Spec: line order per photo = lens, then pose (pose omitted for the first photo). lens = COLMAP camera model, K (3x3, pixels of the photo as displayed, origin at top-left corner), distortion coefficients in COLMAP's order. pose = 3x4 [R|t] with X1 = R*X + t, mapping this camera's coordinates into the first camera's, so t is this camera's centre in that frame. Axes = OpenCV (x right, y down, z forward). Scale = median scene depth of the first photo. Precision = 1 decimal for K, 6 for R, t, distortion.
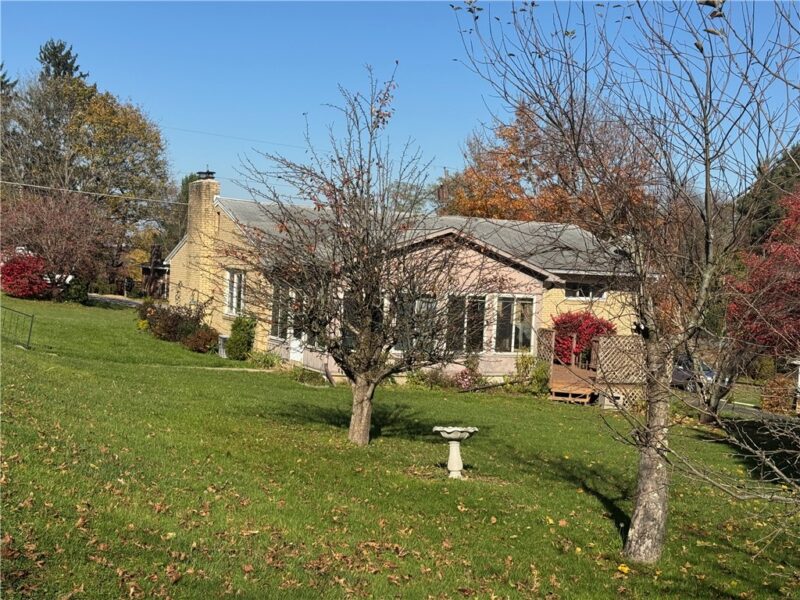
lens RADIAL K [[1136.1, 0, 400.6], [0, 1136.1, 300.3], [0, 0, 1]] dist [0.004209, 0.000000]
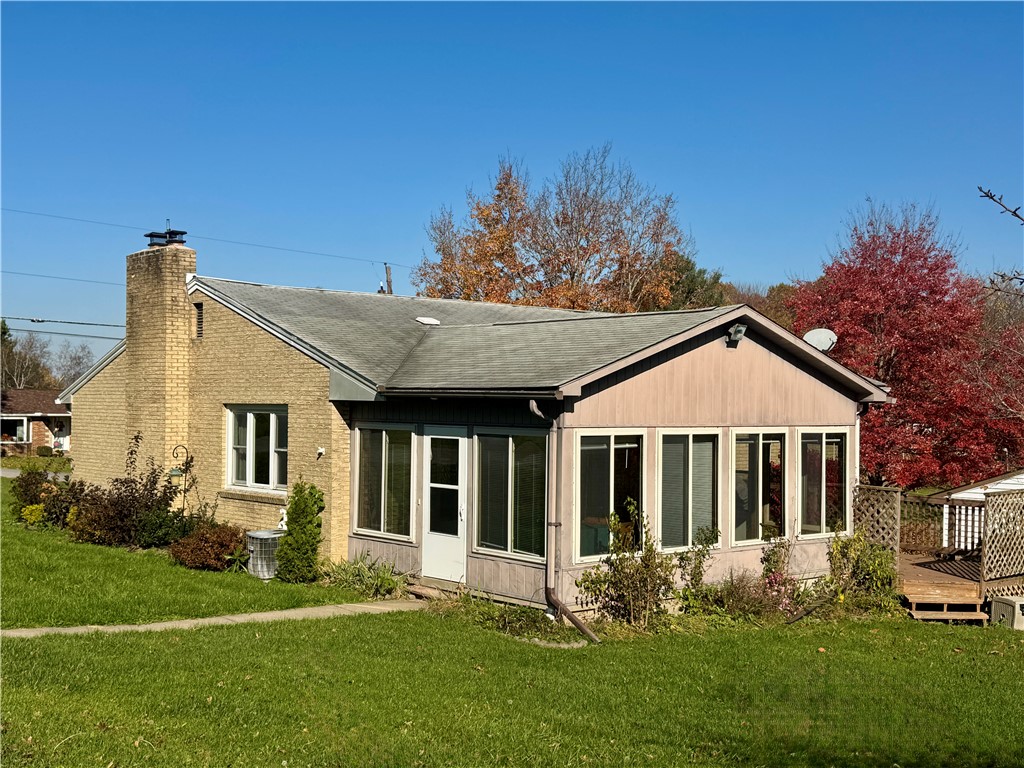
lens RADIAL K [[1232.8, 0, 510.6], [0, 1232.8, 384.2], [0, 0, 1]] dist [0.072556, 0.000000]
pose [[0.969181, -0.037759, 0.243439, -0.178493], [0.047716, 0.998243, -0.035132, -0.011355], [-0.241685, 0.045665, 0.969280, 0.426240]]
